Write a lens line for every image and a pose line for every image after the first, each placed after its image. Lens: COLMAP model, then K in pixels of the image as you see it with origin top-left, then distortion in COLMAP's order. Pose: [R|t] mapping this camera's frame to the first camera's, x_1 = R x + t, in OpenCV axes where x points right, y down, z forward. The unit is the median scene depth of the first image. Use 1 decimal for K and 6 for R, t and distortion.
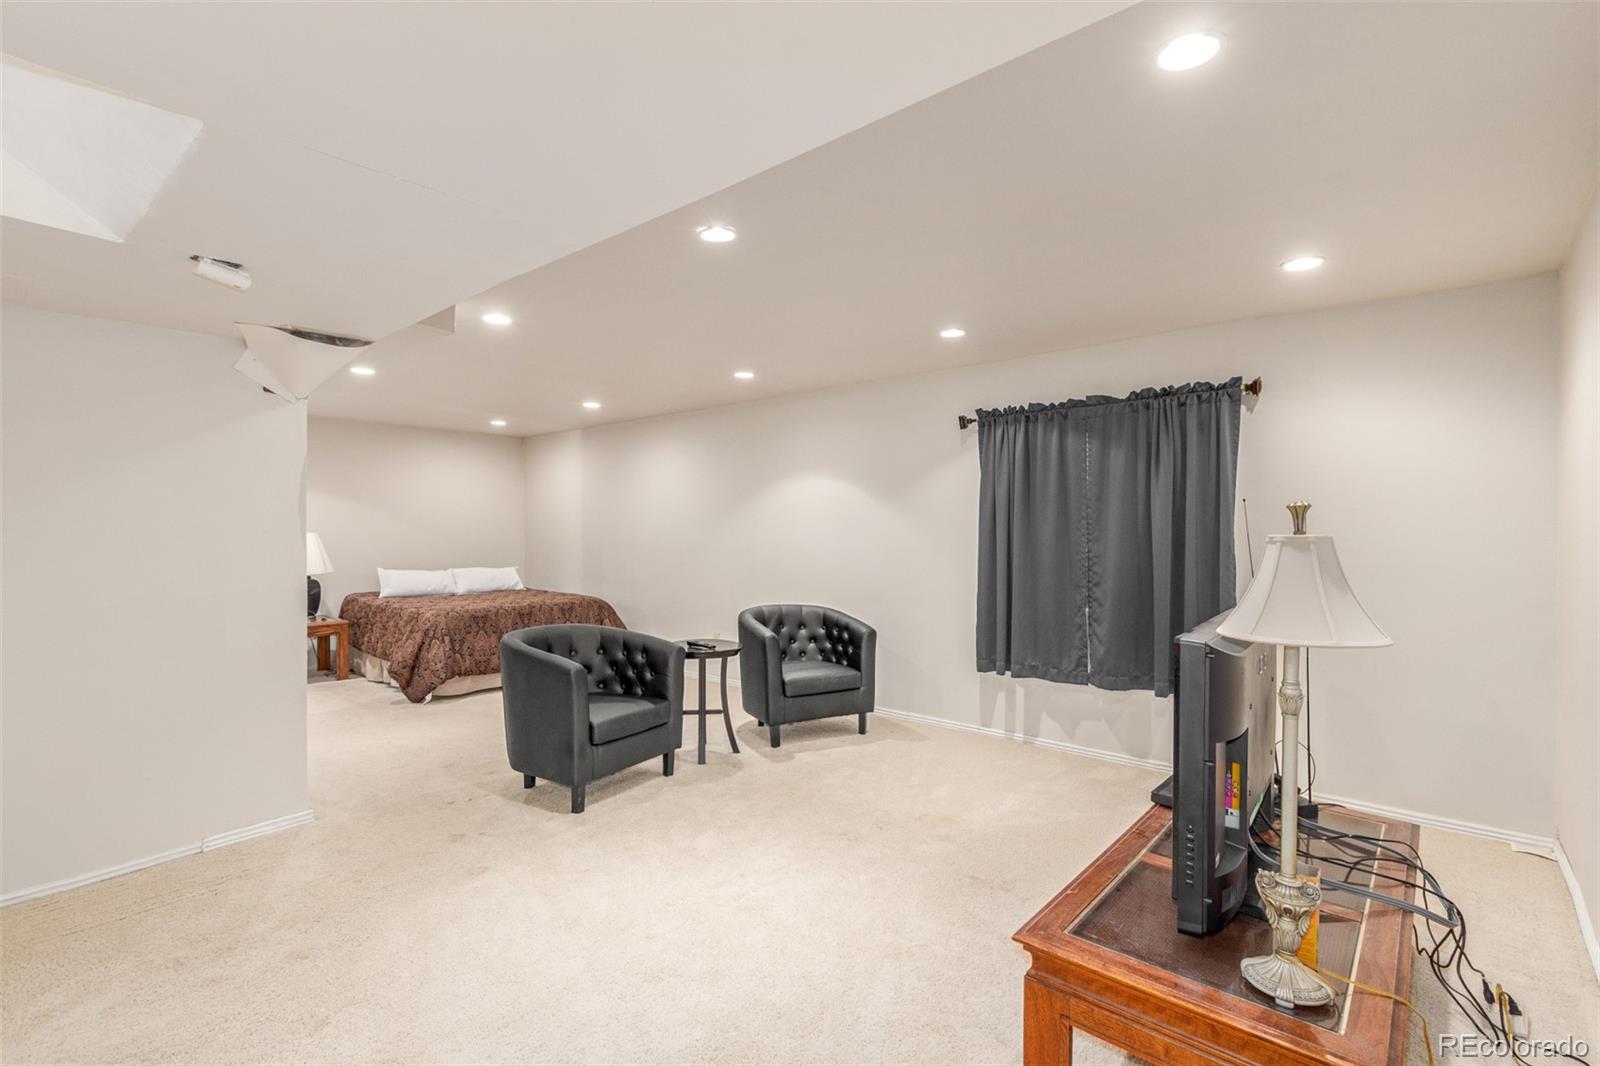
lens RADIAL K [[740.2, 0, 808.0], [0, 740.2, 534.2], [0, 0, 1]] dist [0.015640, -0.003785]
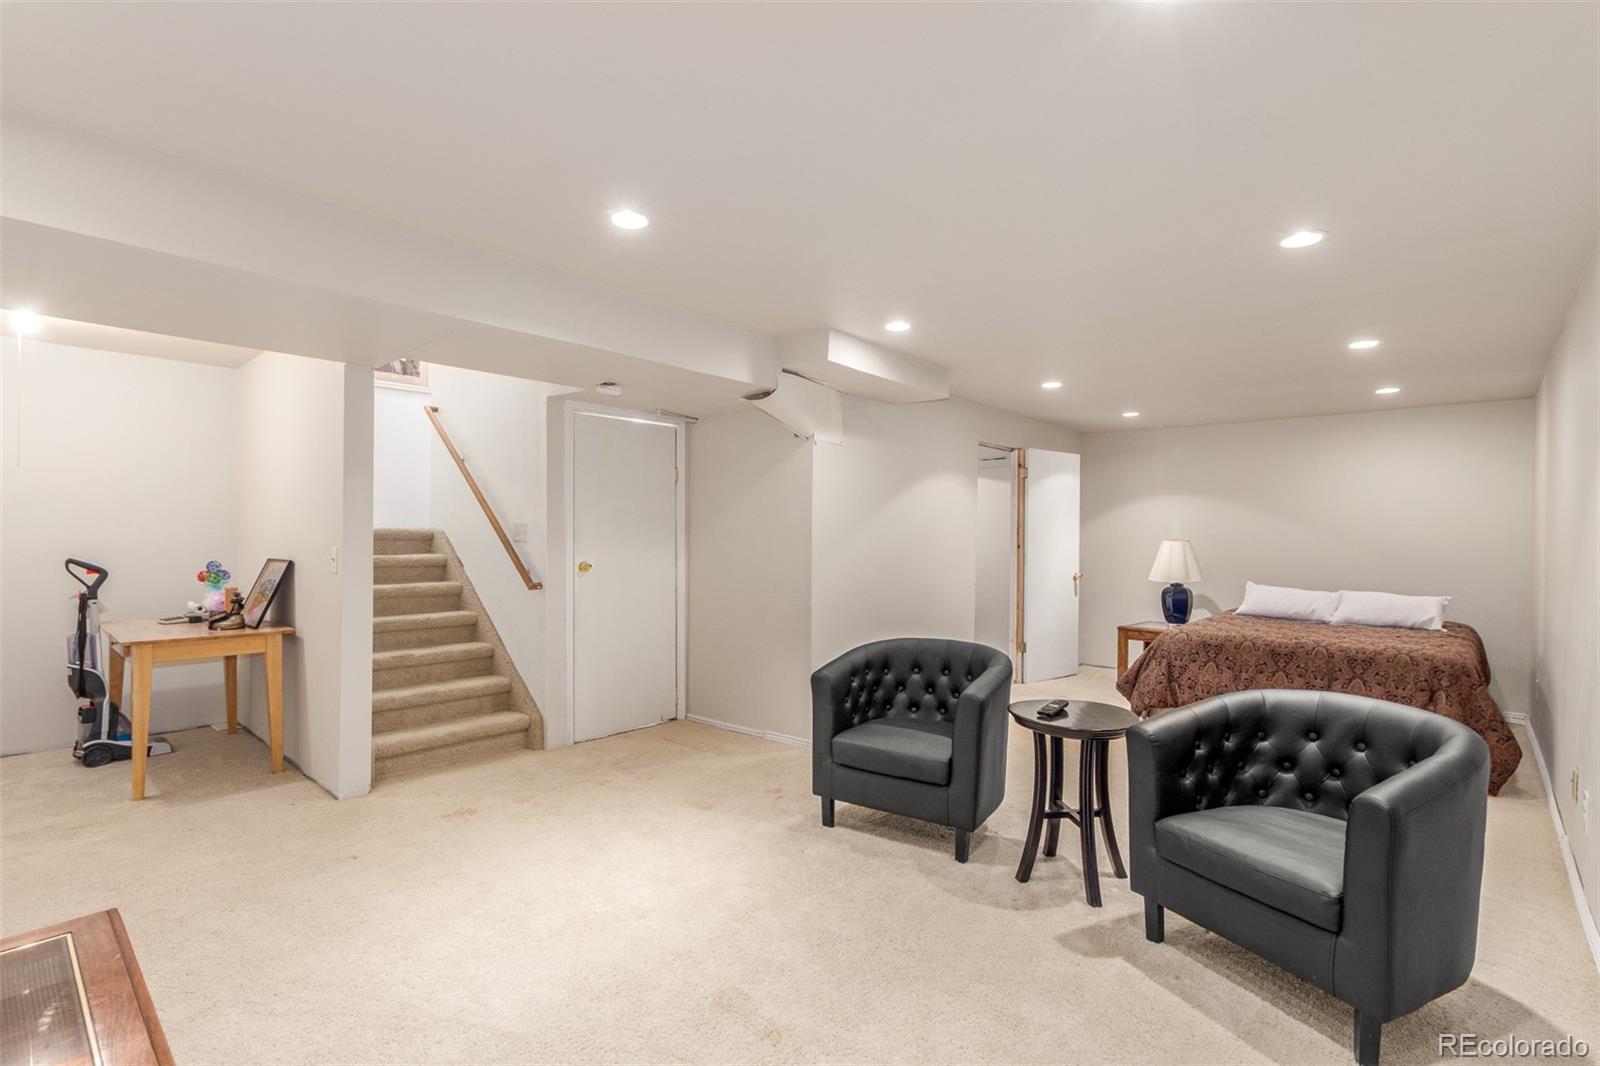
lens RADIAL K [[740.2, 0, 810.3], [0, 740.2, 534.7], [0, 0, 1]] dist [0.015640, -0.003785]
pose [[-0.018290, 0.000277, -0.999833, 0.381379], [-0.017001, 0.999855, 0.000588, -0.002433], [0.999688, 0.017009, -0.018282, 0.574122]]
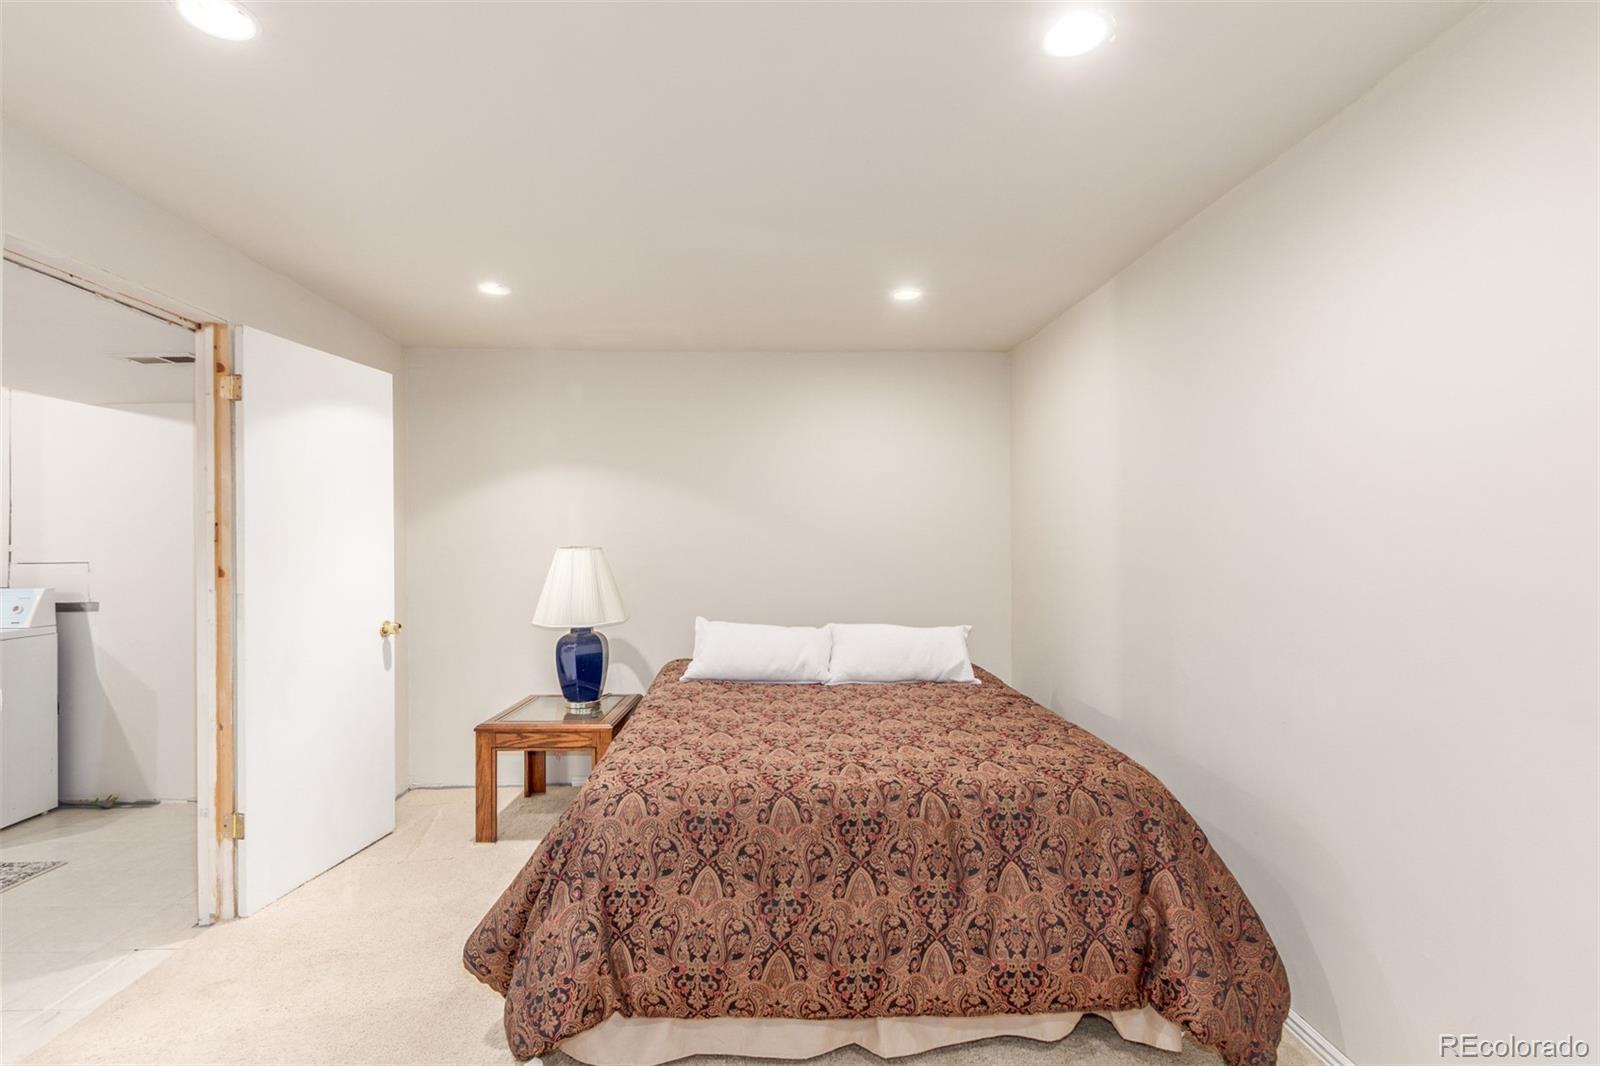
lens RADIAL K [[740.2, 0, 773.8], [0, 740.2, 547.1], [0, 0, 1]] dist [0.015640, -0.003785]
pose [[0.677244, 0.000931, -0.735758, -0.192548], [0.001489, 0.999995, 0.002636, -0.005034], [0.735757, -0.002881, 0.677239, 0.810365]]
